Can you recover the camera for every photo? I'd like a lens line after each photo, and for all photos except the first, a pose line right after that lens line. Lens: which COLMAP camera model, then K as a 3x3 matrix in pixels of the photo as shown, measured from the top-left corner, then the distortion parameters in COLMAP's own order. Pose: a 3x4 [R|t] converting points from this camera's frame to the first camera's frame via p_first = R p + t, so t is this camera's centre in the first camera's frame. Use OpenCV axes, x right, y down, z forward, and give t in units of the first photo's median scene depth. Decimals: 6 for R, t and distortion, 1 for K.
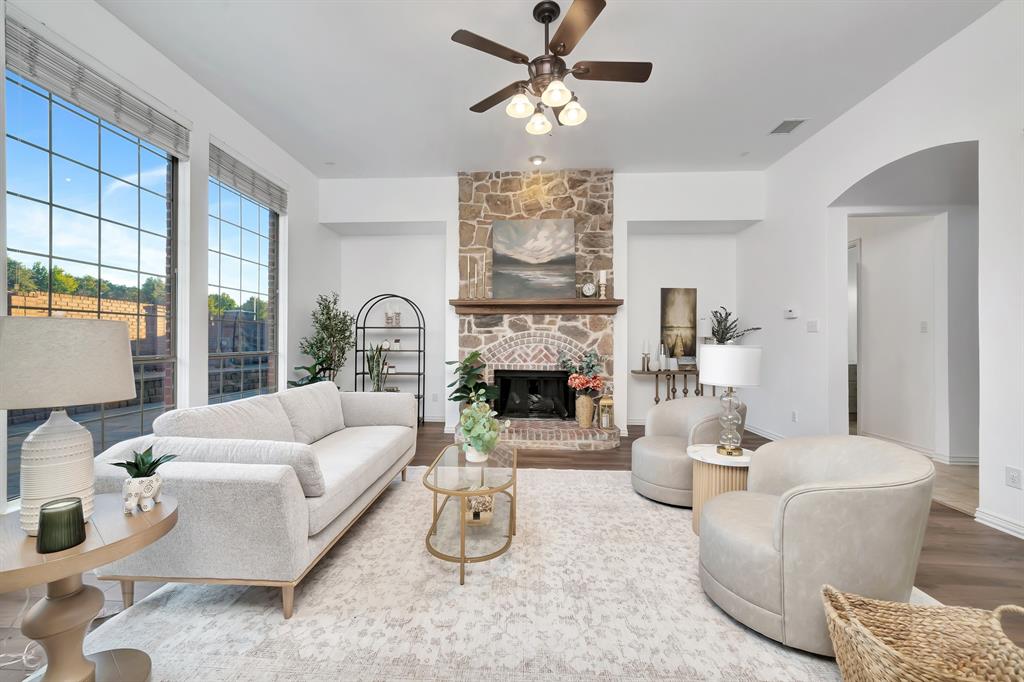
lens RADIAL K [[423.4, 0, 509.4], [0, 423.4, 355.9], [0, 0, 1]] dist [-0.014074, 0.007008]
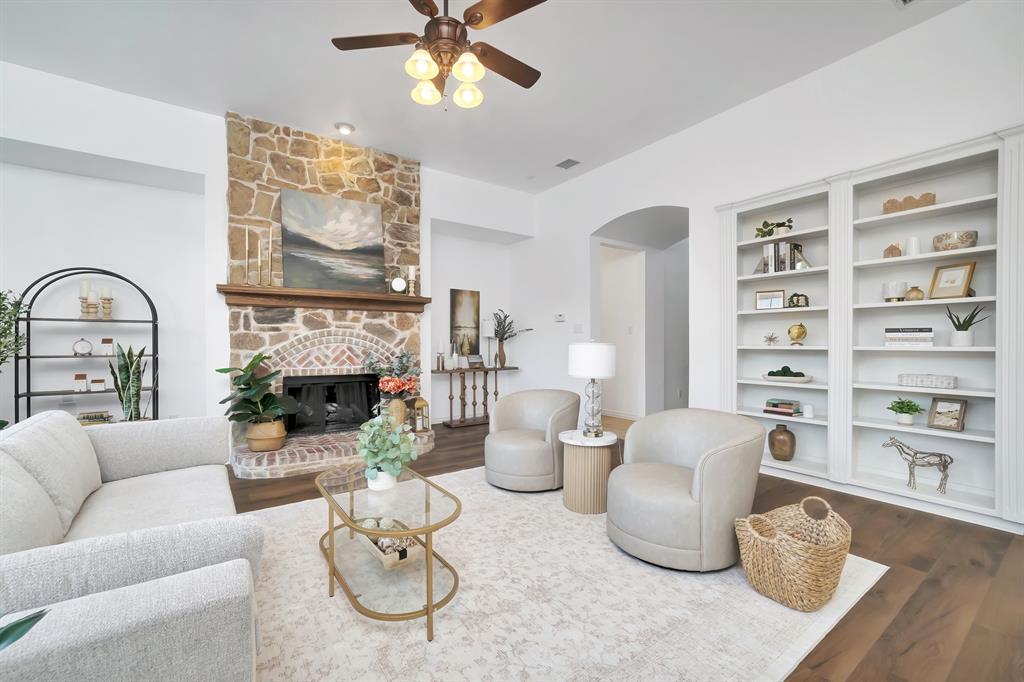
lens RADIAL K [[423.4, 0, 510.4], [0, 423.4, 362.2], [0, 0, 1]] dist [-0.014074, 0.007008]
pose [[0.784734, -0.034137, 0.618892, -0.200117], [0.024497, 0.999410, 0.024064, -0.003368], [-0.619348, -0.003723, 0.785107, 0.114706]]
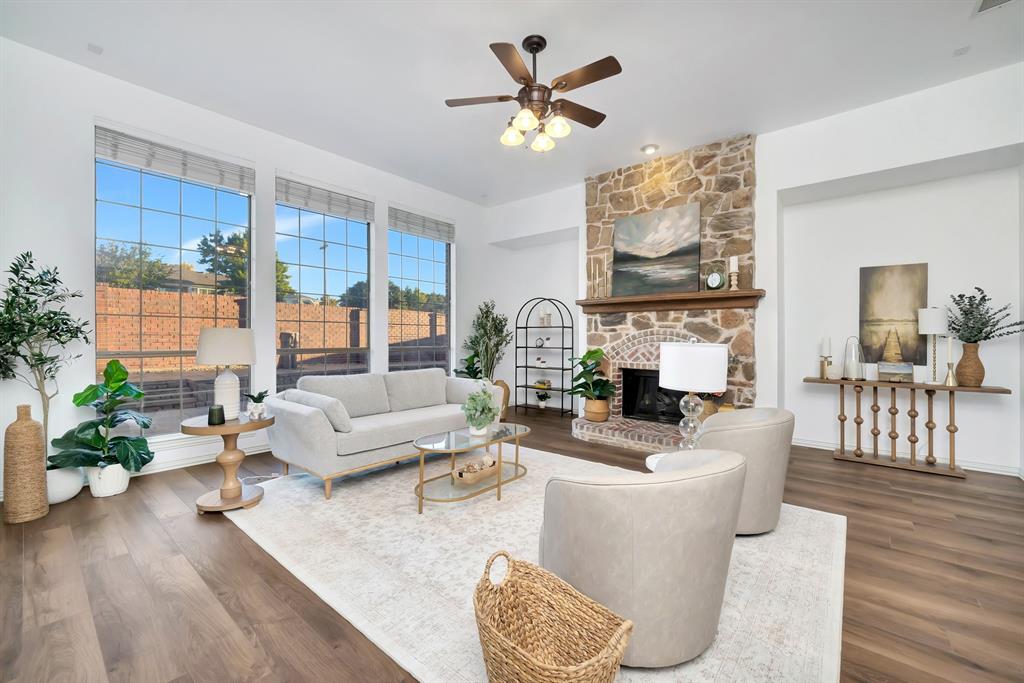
lens RADIAL K [[423.4, 0, 498.7], [0, 423.4, 368.8], [0, 0, 1]] dist [-0.014074, 0.007008]
pose [[0.781468, 0.045675, -0.622271, 0.386113], [-0.026309, 0.998842, 0.040277, 0.002411], [0.623390, -0.015104, 0.781765, 0.035503]]
